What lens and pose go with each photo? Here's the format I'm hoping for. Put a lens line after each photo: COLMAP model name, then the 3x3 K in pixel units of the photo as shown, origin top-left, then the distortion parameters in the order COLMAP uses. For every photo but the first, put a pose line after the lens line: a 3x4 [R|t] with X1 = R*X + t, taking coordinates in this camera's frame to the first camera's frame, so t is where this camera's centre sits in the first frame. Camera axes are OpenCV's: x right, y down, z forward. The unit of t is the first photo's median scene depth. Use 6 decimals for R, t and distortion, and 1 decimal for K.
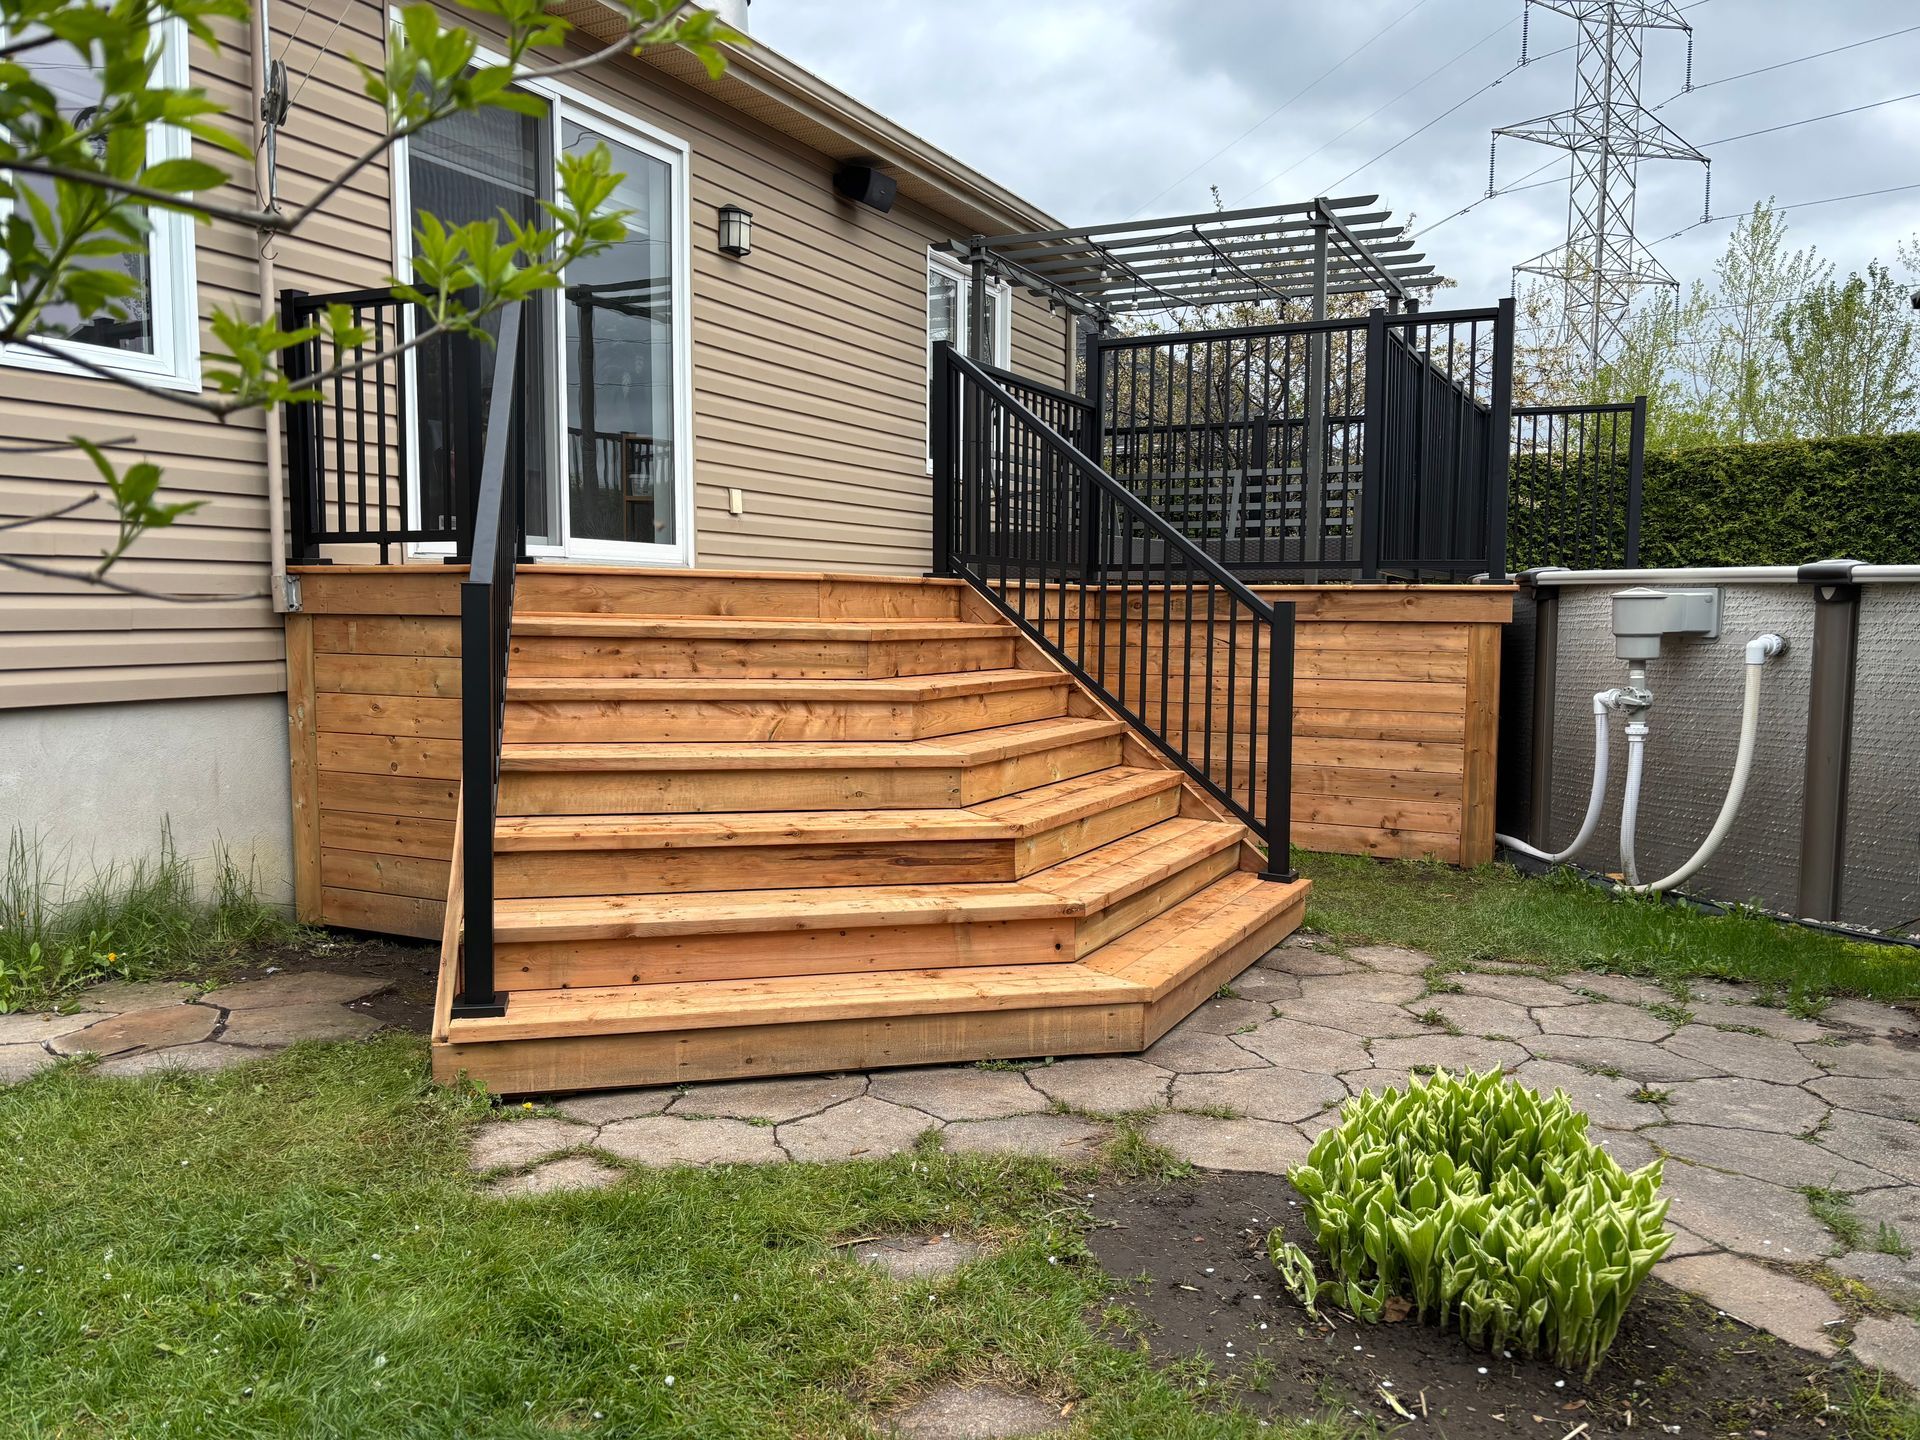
lens RADIAL K [[1453.5, 0, 962.0], [0, 1453.5, 724.8], [0, 0, 1]] dist [0.003229, -0.007806]
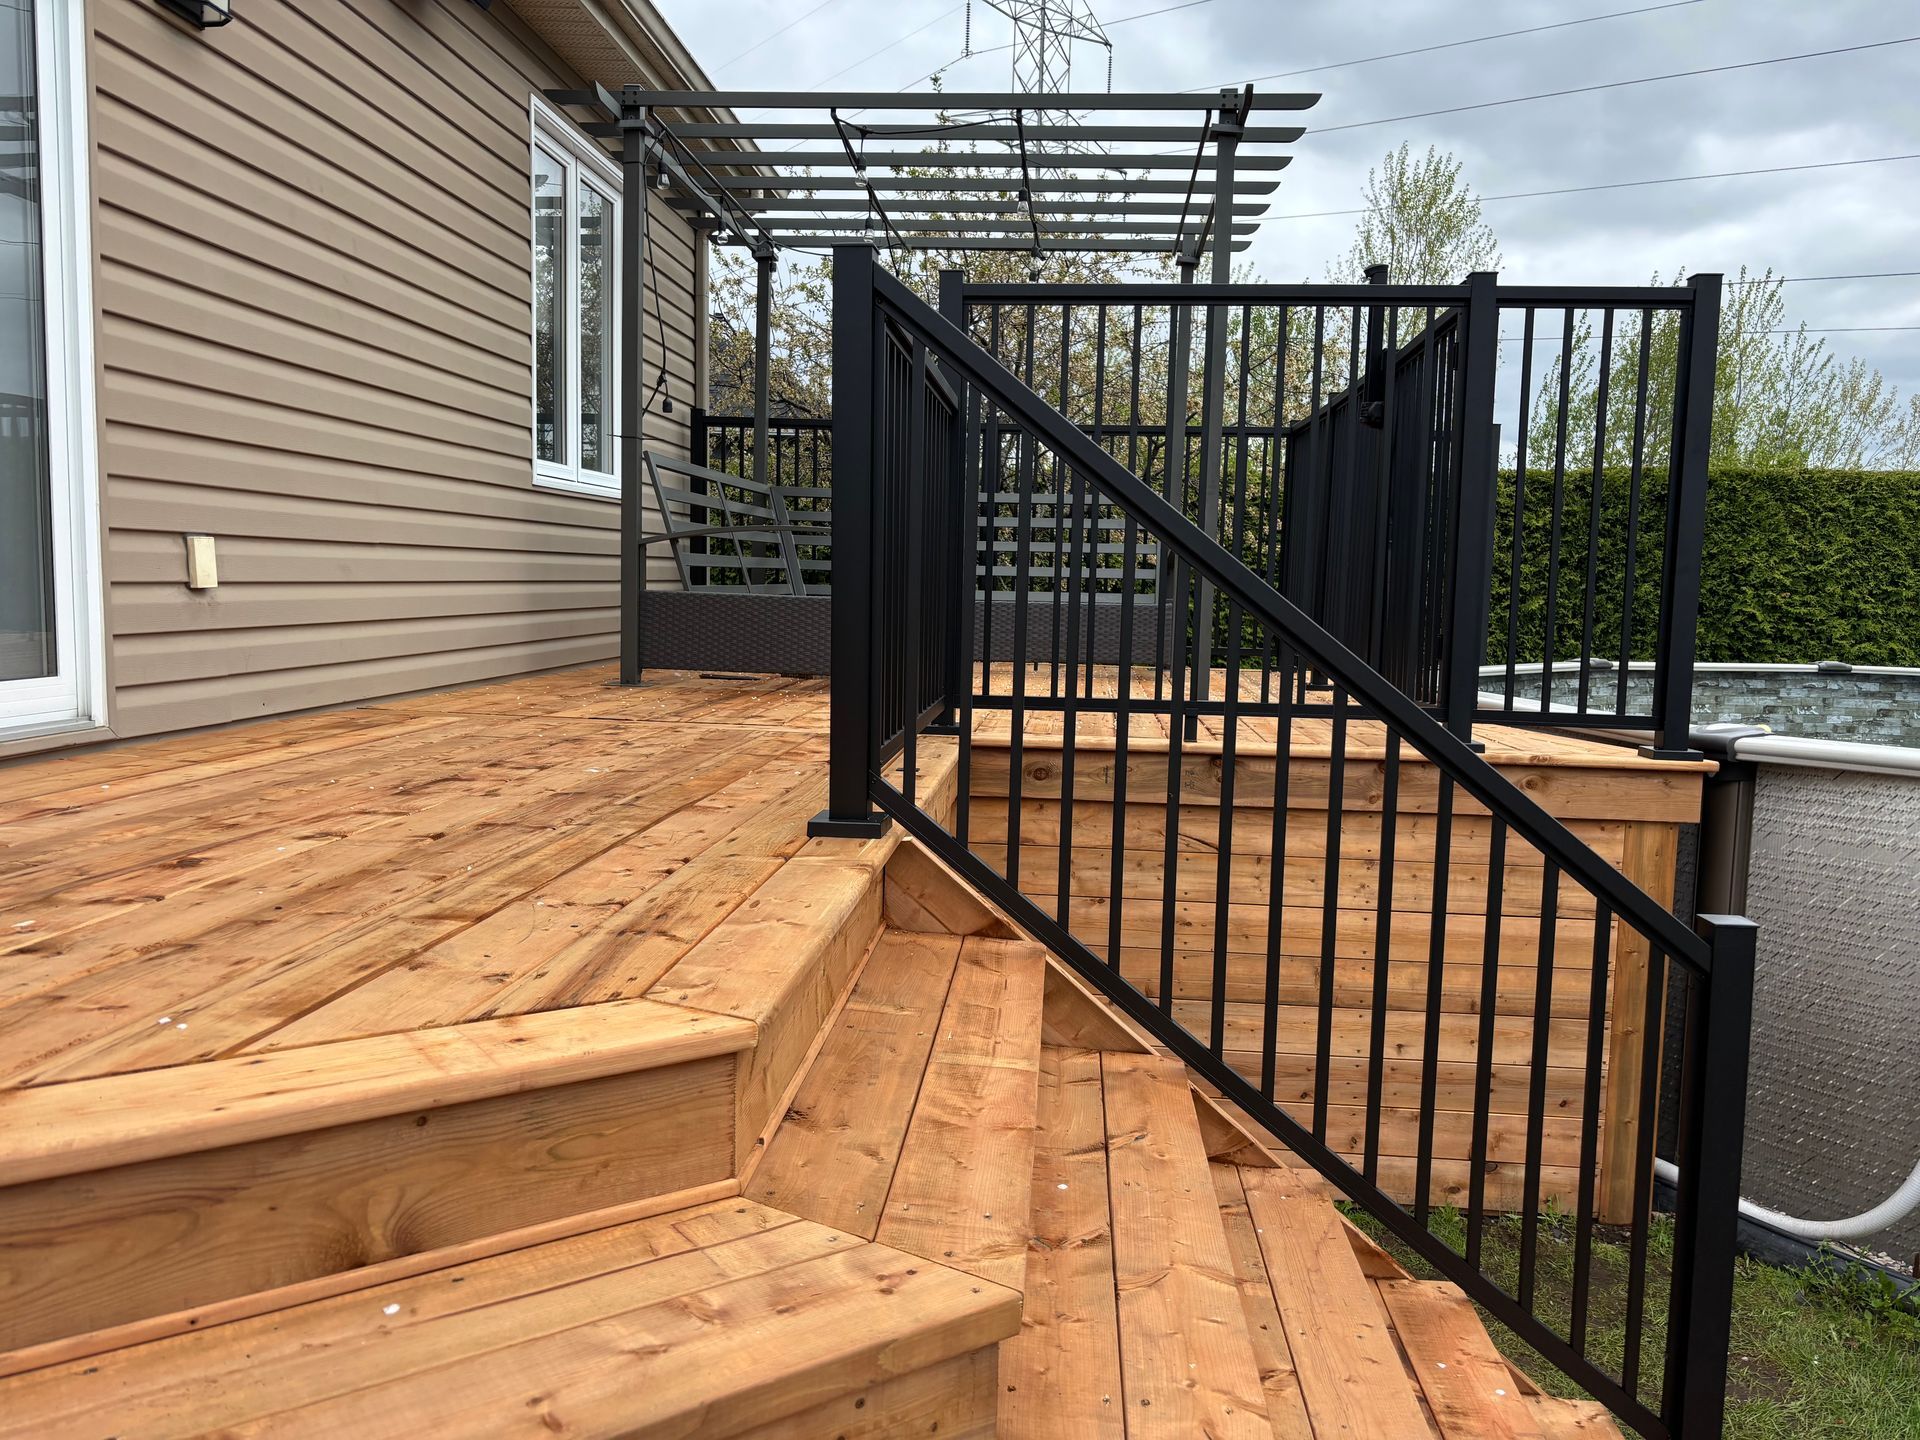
lens RADIAL K [[1453.5, 0, 960.0], [0, 1453.5, 715.9], [0, 0, 1]] dist [0.003229, -0.007806]
pose [[0.925137, -0.020659, 0.379071, -0.105734], [0.014243, 0.999704, 0.019723, -0.107613], [-0.379366, -0.012847, 0.925157, 0.466636]]
